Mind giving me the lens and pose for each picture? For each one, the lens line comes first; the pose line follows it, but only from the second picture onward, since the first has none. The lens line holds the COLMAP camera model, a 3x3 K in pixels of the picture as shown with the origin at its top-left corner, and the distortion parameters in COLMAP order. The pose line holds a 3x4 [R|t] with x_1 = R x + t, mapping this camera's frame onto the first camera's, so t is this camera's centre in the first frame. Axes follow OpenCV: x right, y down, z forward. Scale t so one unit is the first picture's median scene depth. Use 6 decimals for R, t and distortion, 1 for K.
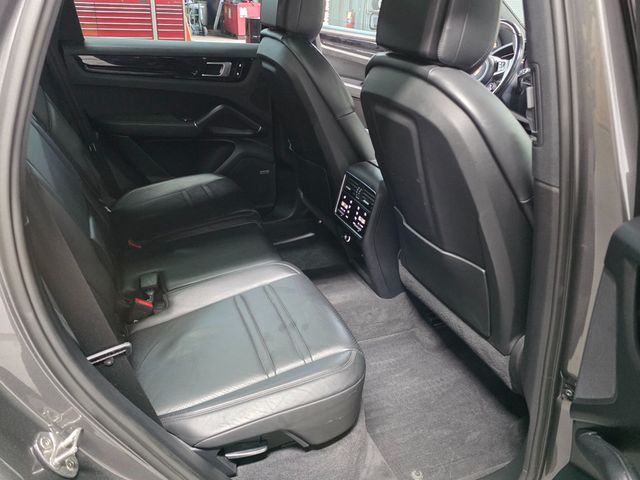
lens RADIAL K [[546.1, 0, 317.4], [0, 546.1, 242.9], [0, 0, 1]] dist [0.104709, -0.170787]
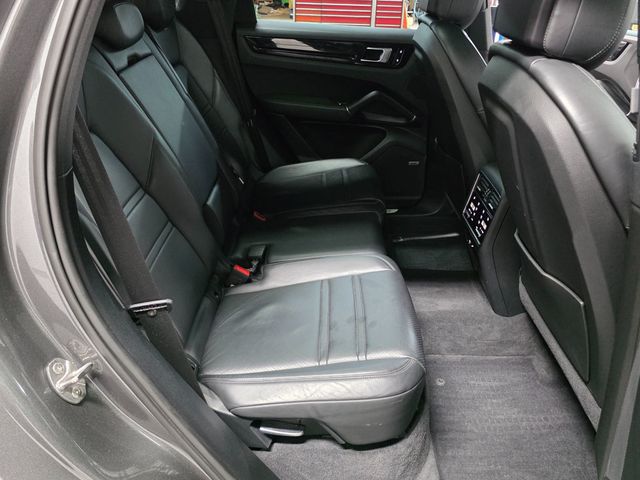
lens RADIAL K [[546.1, 0, 317.4], [0, 546.1, 242.9], [0, 0, 1]] dist [0.104709, -0.170787]
pose [[0.924826, 0.159855, -0.345170, 0.143689], [-0.153509, 0.987084, 0.045835, -0.012062], [0.348039, 0.010597, 0.937420, 0.043597]]
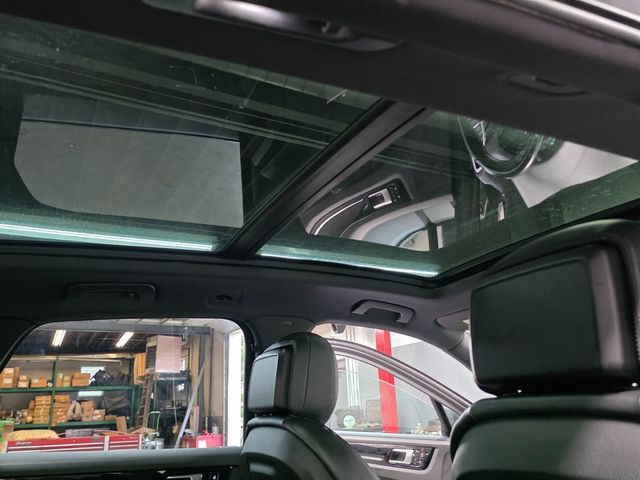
lens RADIAL K [[546.1, 0, 317.4], [0, 546.1, 242.9], [0, 0, 1]] dist [0.104709, -0.170787]
pose [[0.994304, -0.047004, 0.095661, -0.077241], [0.099231, 0.735842, -0.669843, -0.065590], [-0.038906, 0.675520, 0.736314, 0.330990]]
